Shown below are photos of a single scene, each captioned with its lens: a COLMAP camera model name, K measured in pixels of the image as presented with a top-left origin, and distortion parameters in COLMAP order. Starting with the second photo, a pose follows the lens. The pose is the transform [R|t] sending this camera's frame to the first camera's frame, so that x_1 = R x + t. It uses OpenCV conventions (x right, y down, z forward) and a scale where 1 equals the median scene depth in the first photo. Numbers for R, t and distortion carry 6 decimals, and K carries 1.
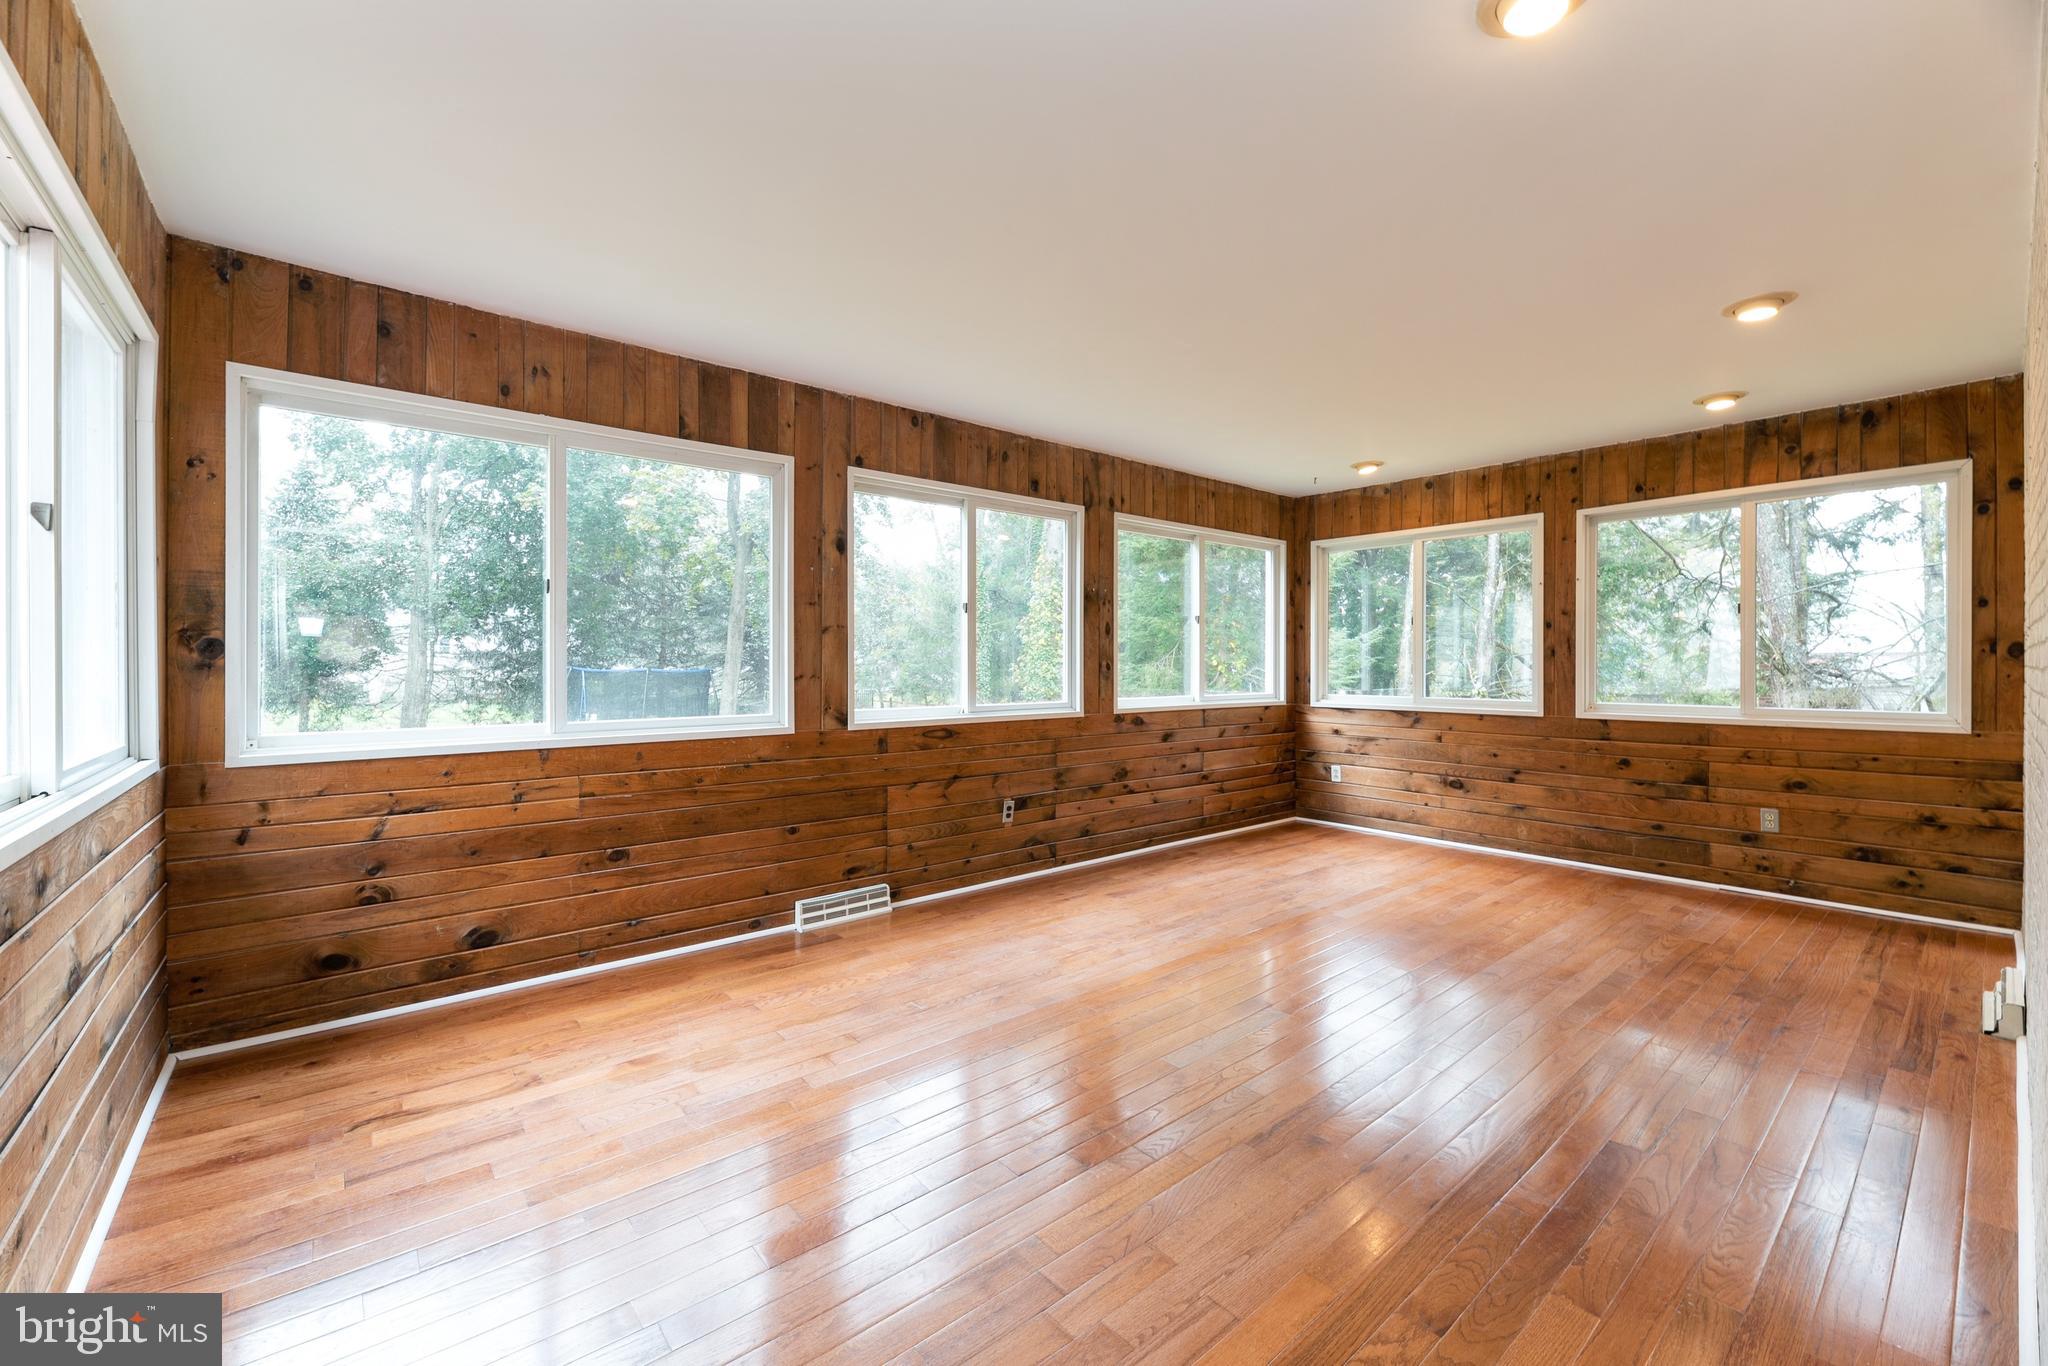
lens RADIAL K [[823.6, 0, 1007.5], [0, 823.6, 667.8], [0, 0, 1]] dist [0.001124, -0.000098]
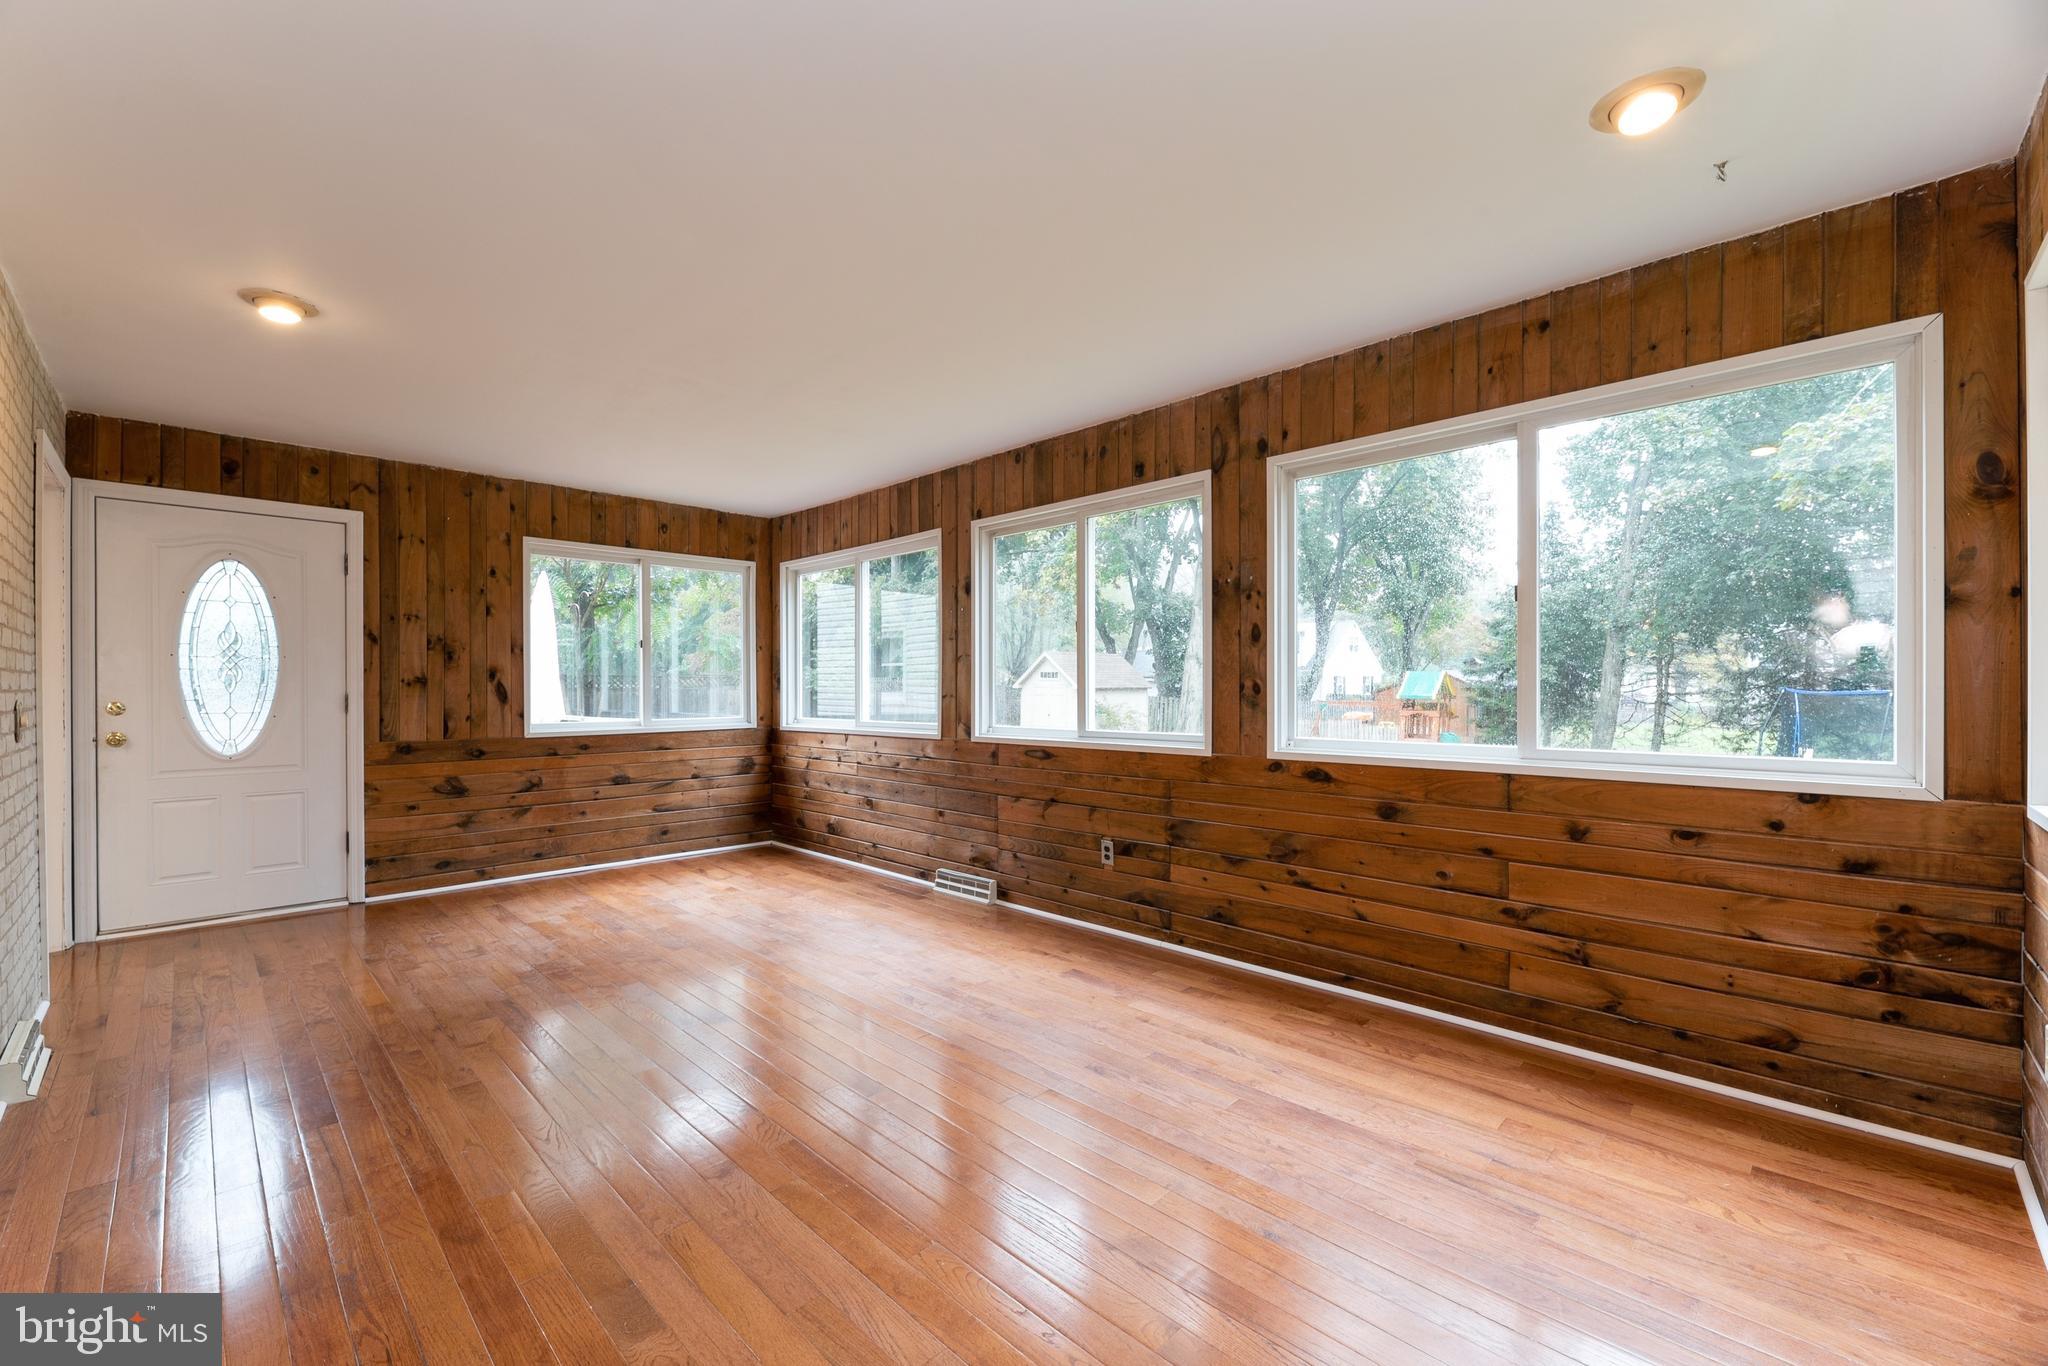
lens RADIAL K [[817.7, 0, 1007.7], [0, 817.7, 688.9], [0, 0, 1]] dist [0.001671, -0.003478]
pose [[0.097666, 0.000659, -0.995219, 0.839586], [-0.000943, 0.999999, 0.000570, -0.001003], [0.995219, 0.000883, 0.097666, 0.786708]]
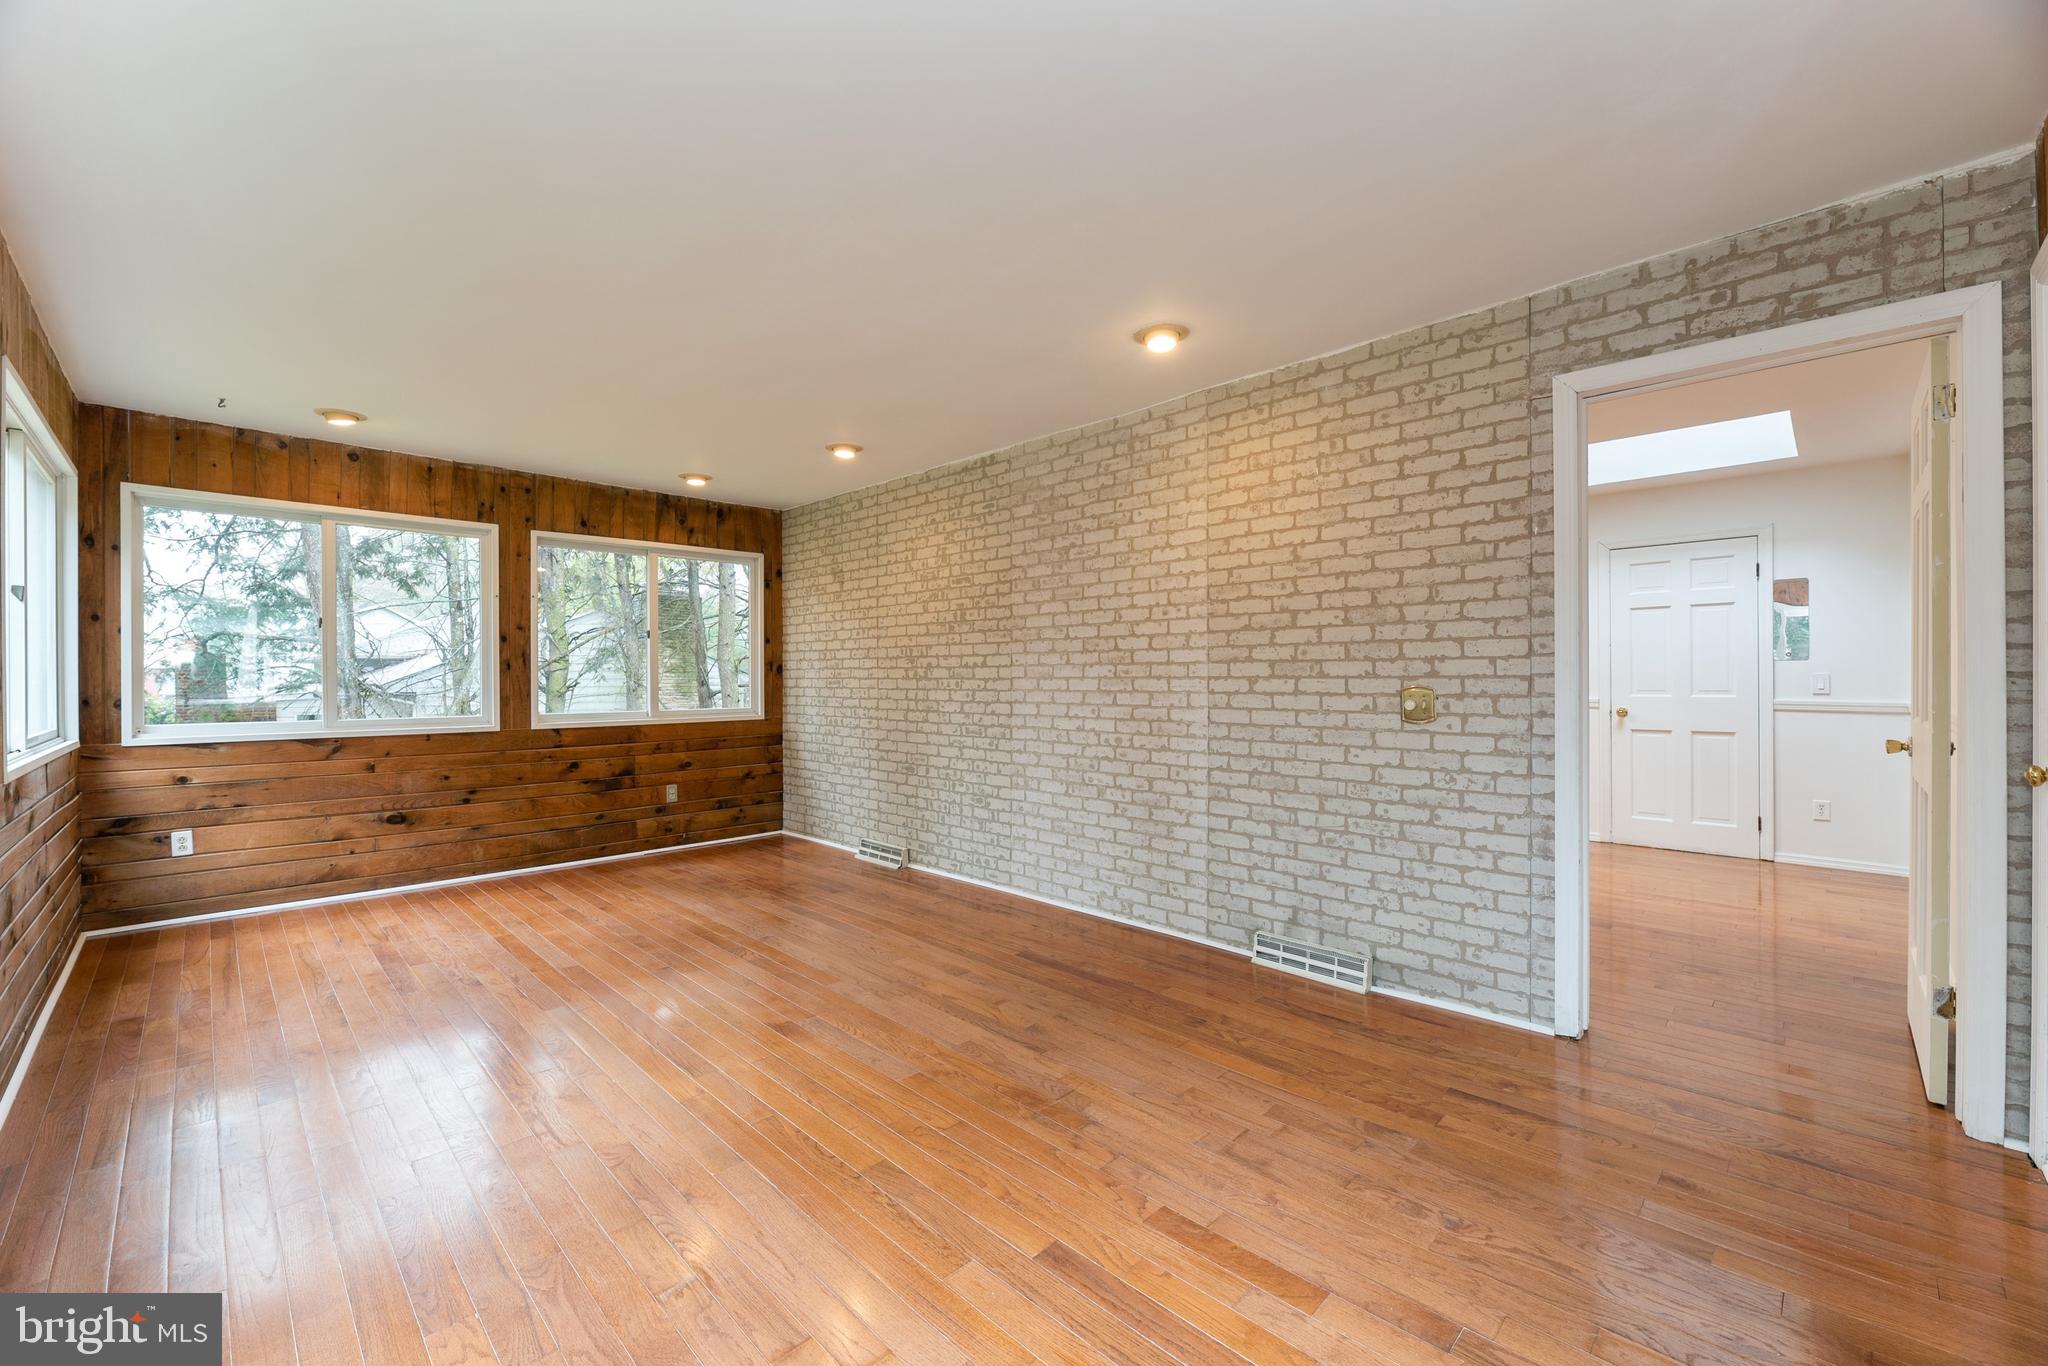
lens RADIAL K [[828.5, 0, 1020.3], [0, 828.5, 678.4], [0, 0, 1]] dist [-0.000237, -0.003176]
pose [[-0.102329, -0.000575, 0.994750, -0.429731], [0.007225, 0.999973, 0.001321, -0.000482], [-0.994724, 0.007323, -0.102322, 0.512563]]
